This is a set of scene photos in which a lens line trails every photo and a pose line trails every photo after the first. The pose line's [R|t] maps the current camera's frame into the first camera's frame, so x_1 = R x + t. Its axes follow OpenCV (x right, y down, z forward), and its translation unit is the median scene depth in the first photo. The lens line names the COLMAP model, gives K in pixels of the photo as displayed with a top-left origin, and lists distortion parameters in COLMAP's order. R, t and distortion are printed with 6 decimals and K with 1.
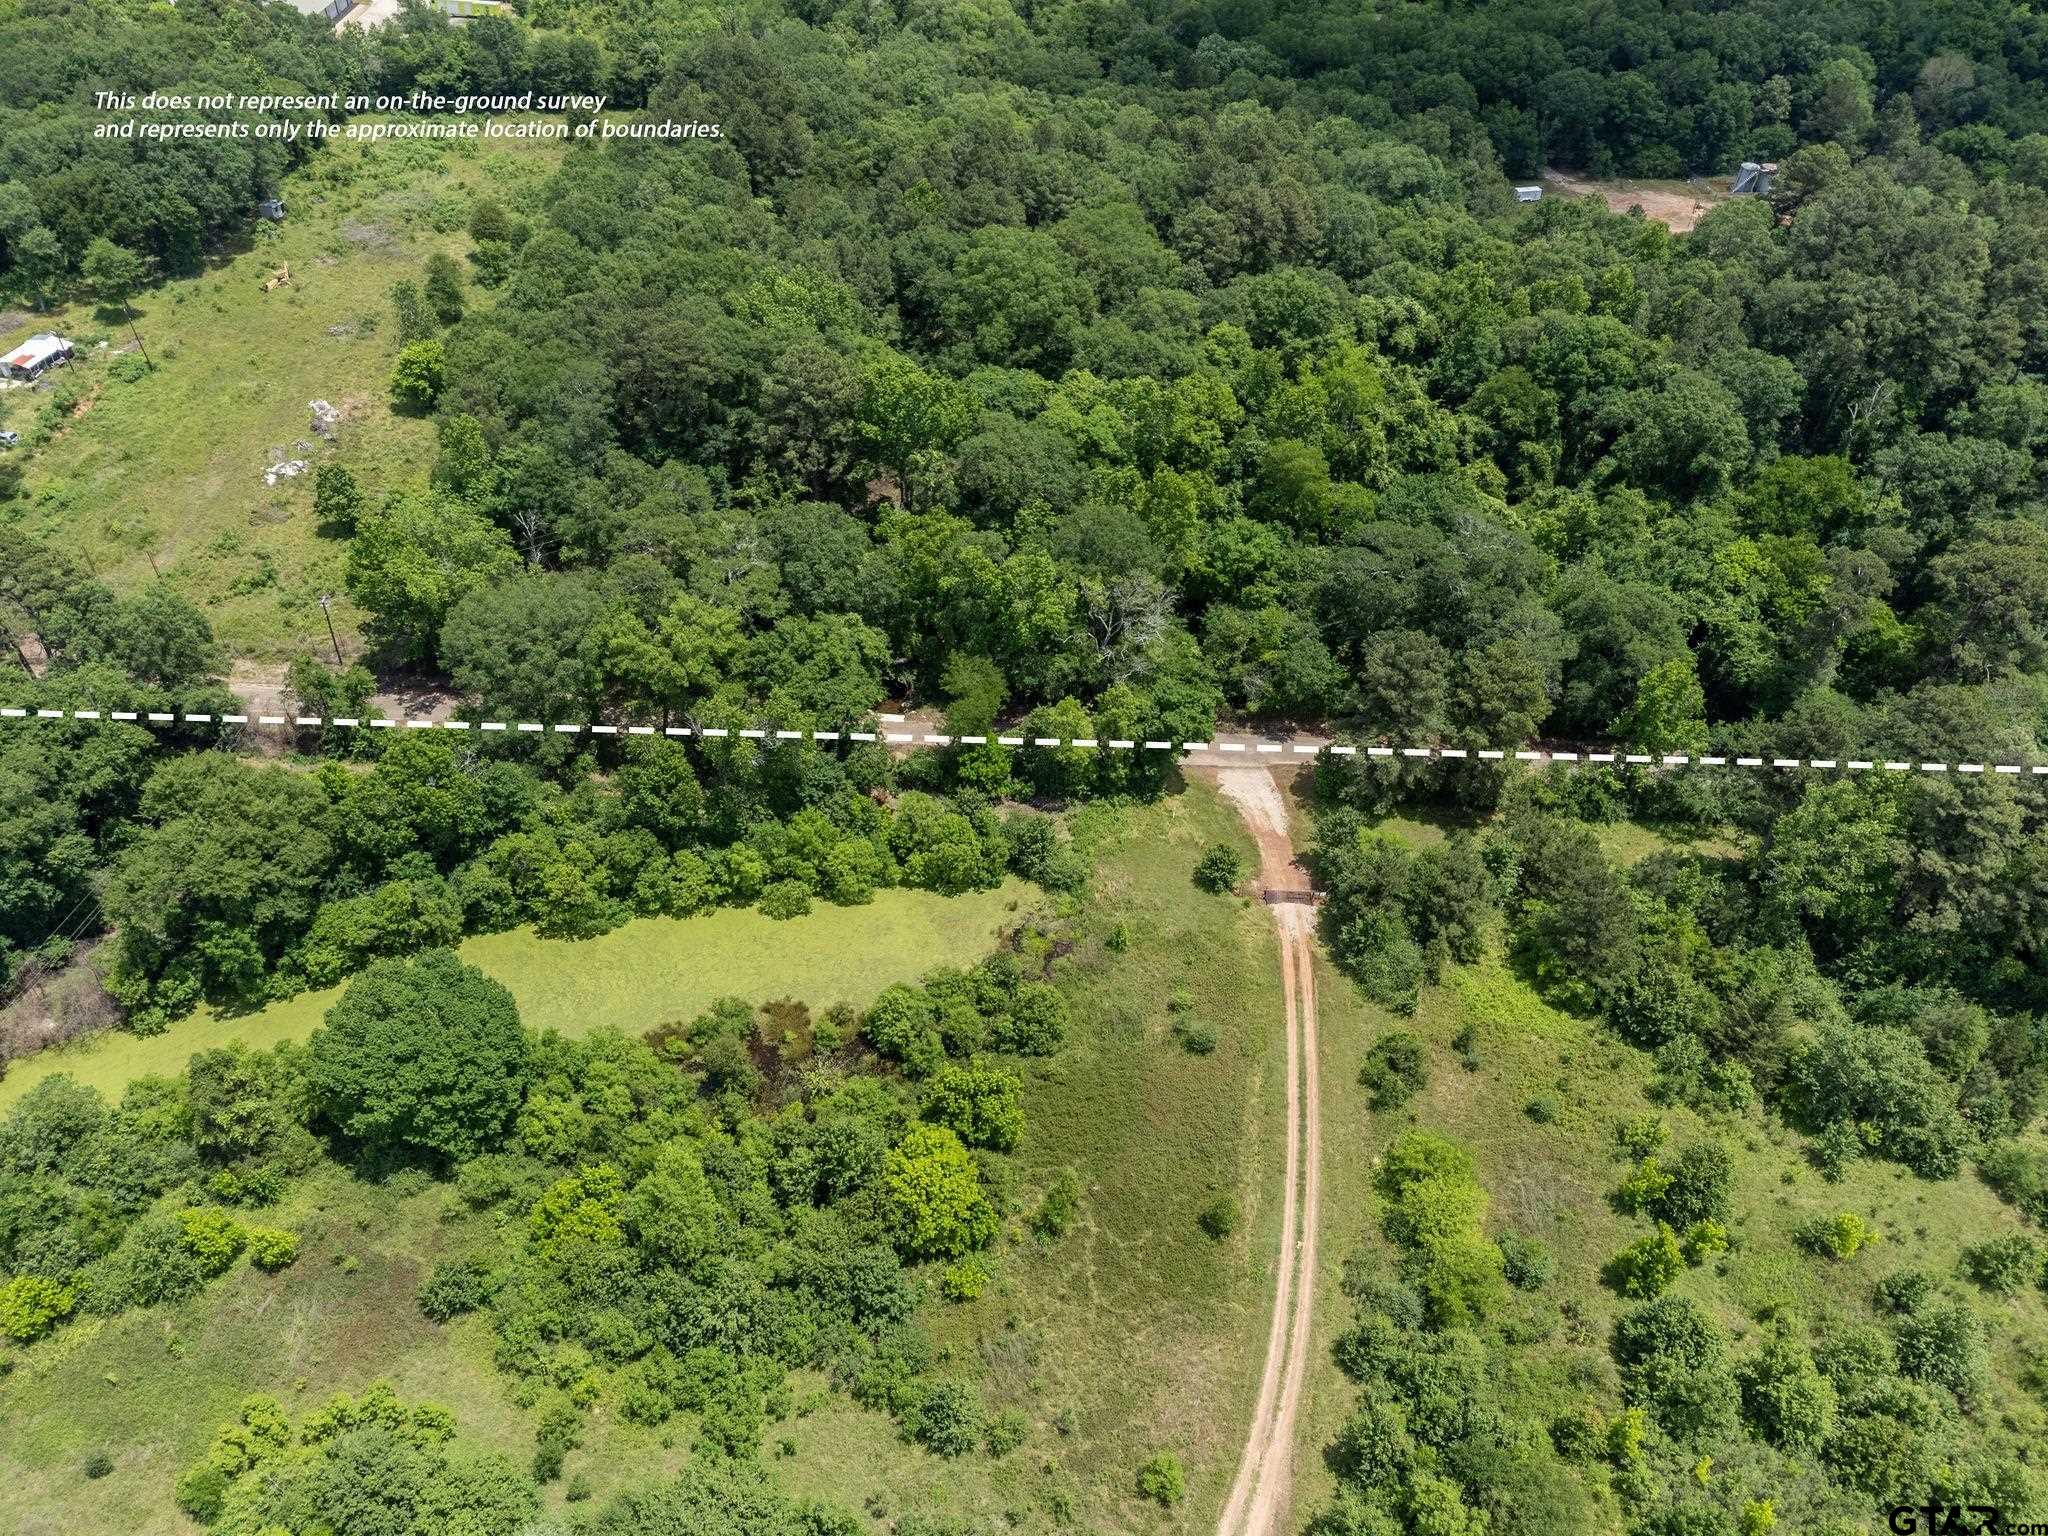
lens RADIAL K [[1539.2, 0, 1019.7], [0, 1539.2, 764.5], [0, 0, 1]] dist [0.014793, 0.000554]
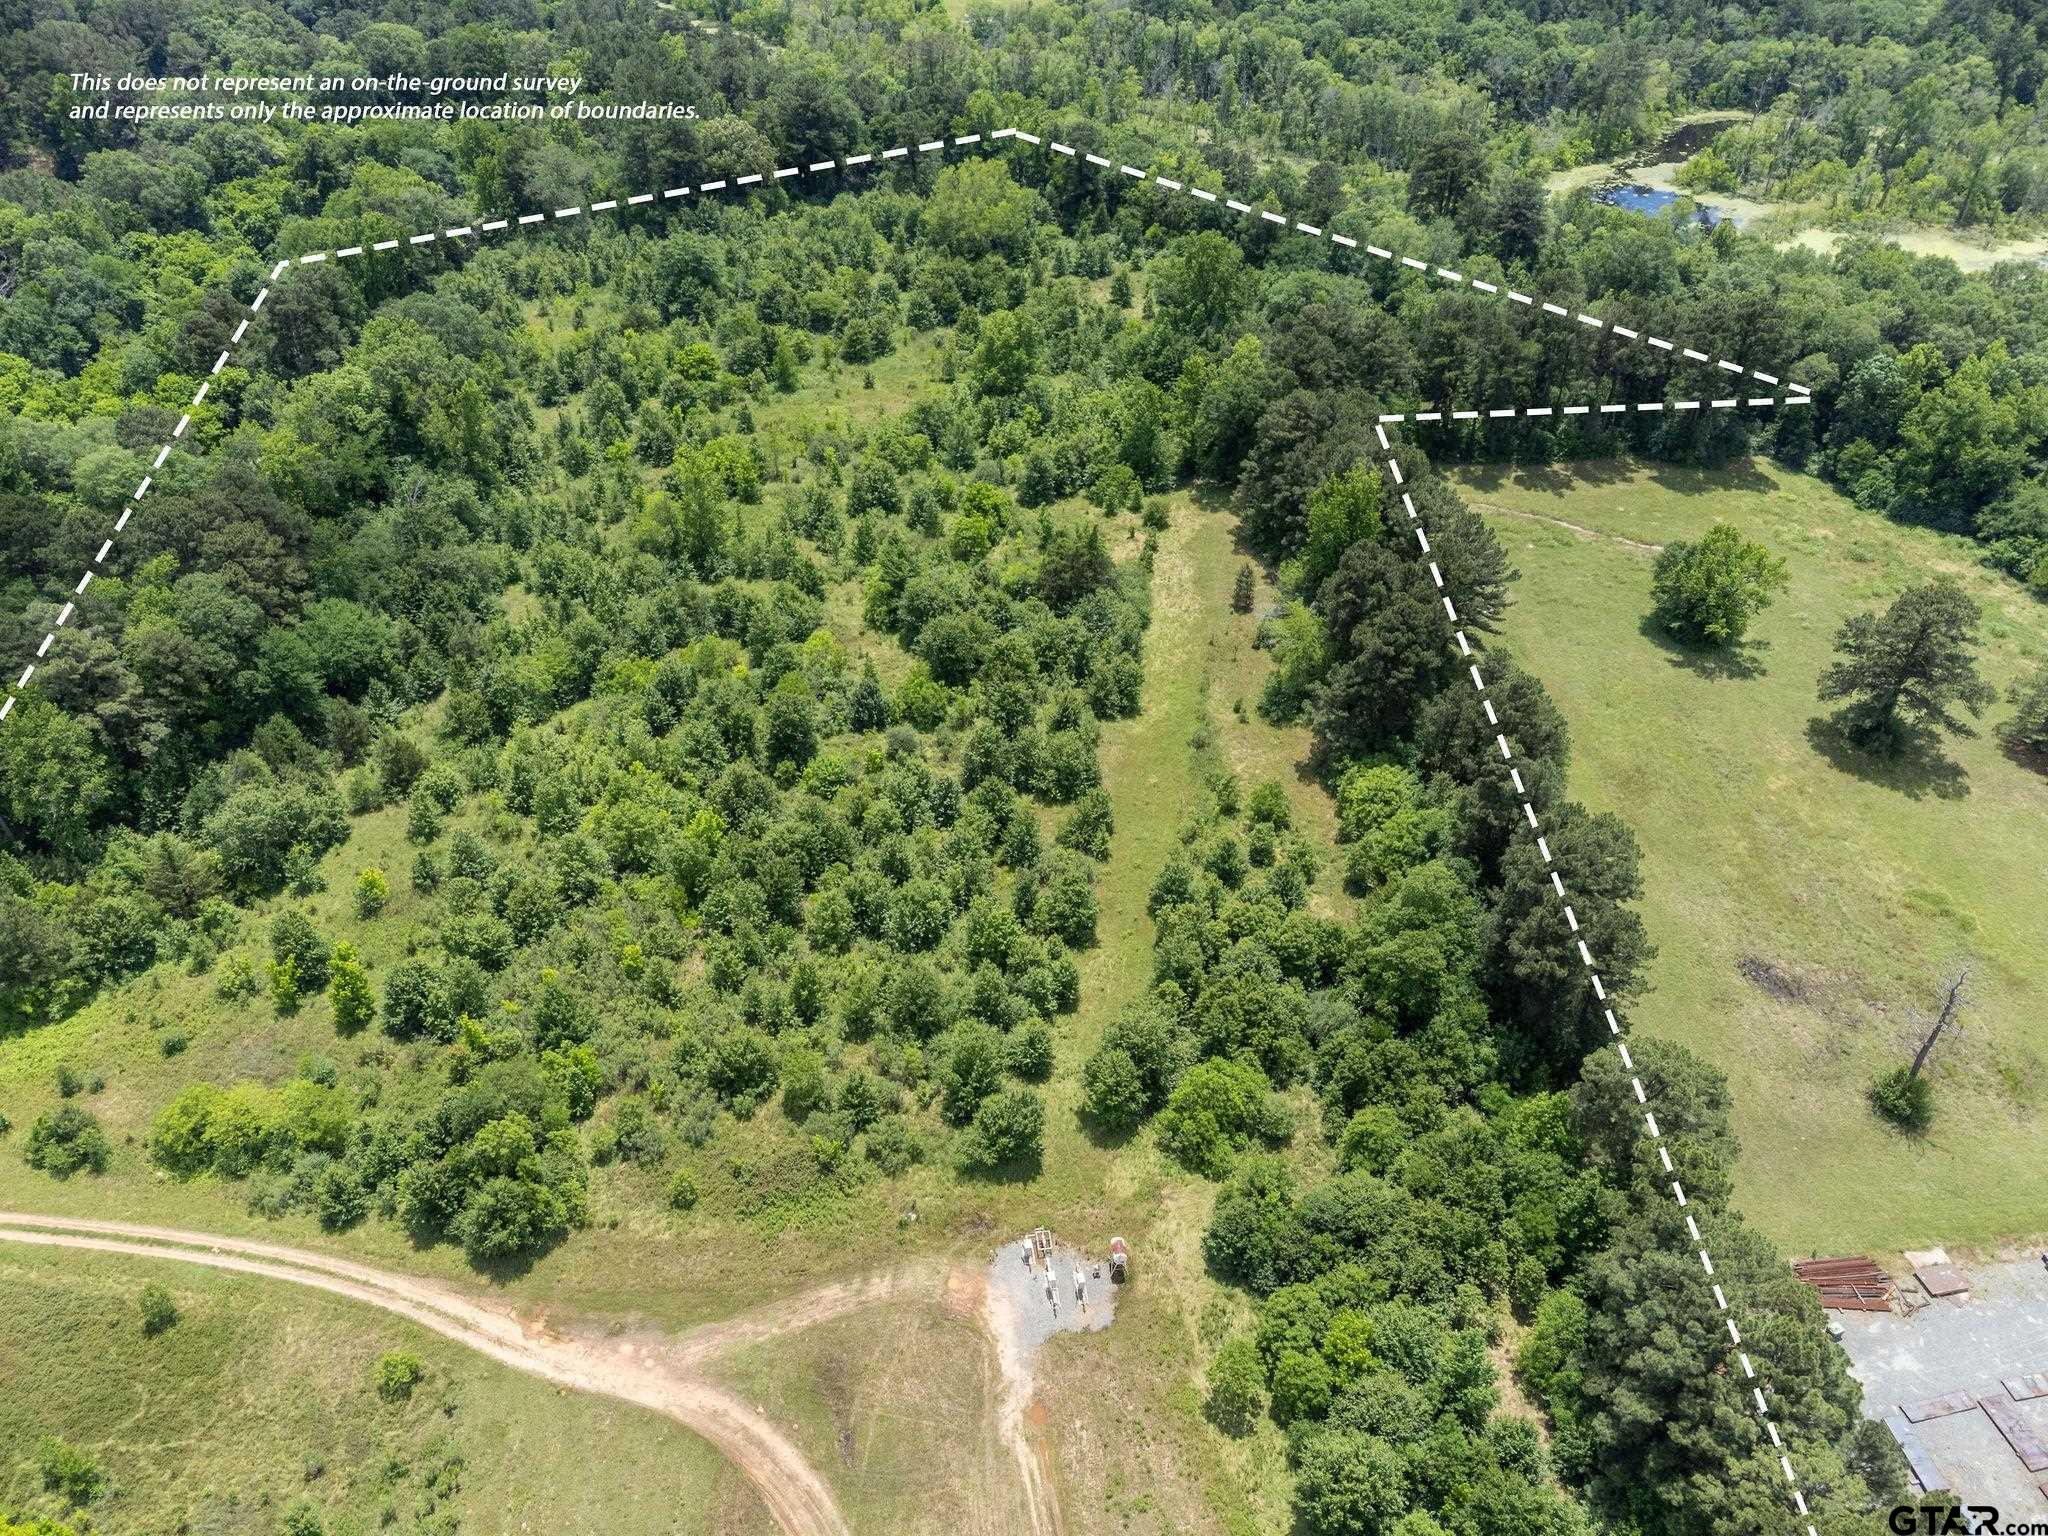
lens RADIAL K [[1539.2, 0, 1026.0], [0, 1539.2, 772.3], [0, 0, 1]] dist [0.014793, 0.000554]
pose [[-0.012623, -0.624769, 0.780707, -0.409553], [0.668573, 0.575306, 0.471204, 0.001118], [-0.743539, 0.527908, 0.410442, 0.000564]]
